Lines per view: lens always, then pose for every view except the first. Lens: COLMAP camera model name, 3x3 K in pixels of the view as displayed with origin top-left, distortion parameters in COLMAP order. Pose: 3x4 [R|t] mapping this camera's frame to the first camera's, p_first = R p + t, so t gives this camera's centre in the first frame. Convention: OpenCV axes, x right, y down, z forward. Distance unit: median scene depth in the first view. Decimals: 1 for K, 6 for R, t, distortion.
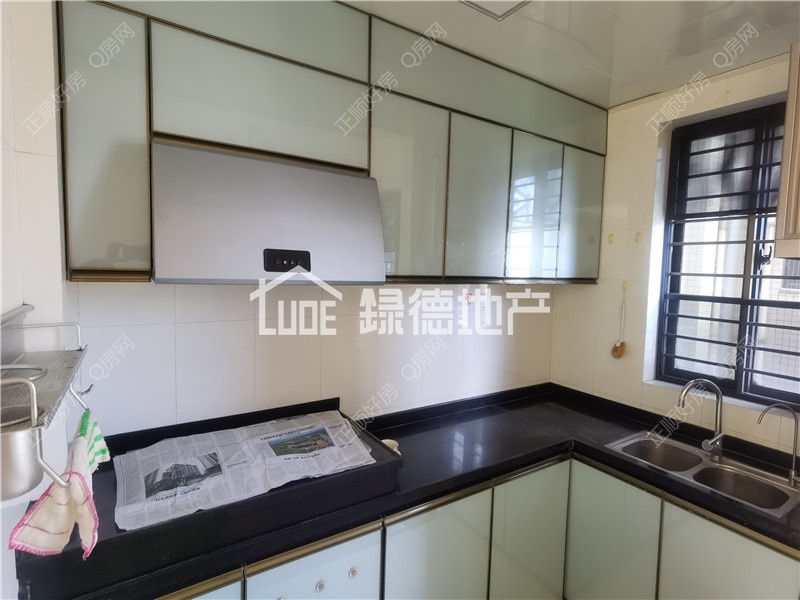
lens RADIAL K [[411.9, 0, 396.2], [0, 411.9, 299.7], [0, 0, 1]] dist [-0.012819, 0.011392]
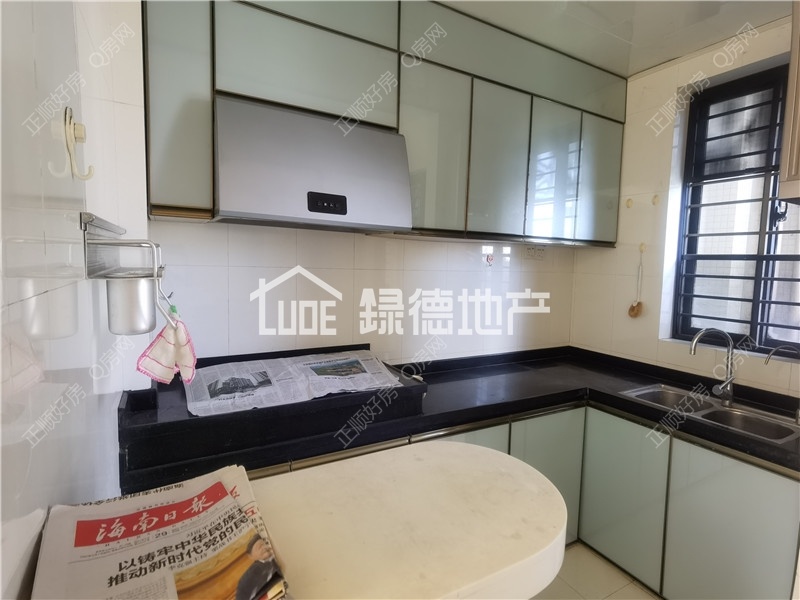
lens RADIAL K [[411.9, 0, 396.4], [0, 411.9, 299.6], [0, 0, 1]] dist [-0.012819, 0.011392]
pose [[0.998225, 0.003778, -0.059440, -0.001997], [-0.003257, 0.999955, 0.008855, 0.107273], [0.059471, -0.008646, 0.998193, -0.089030]]
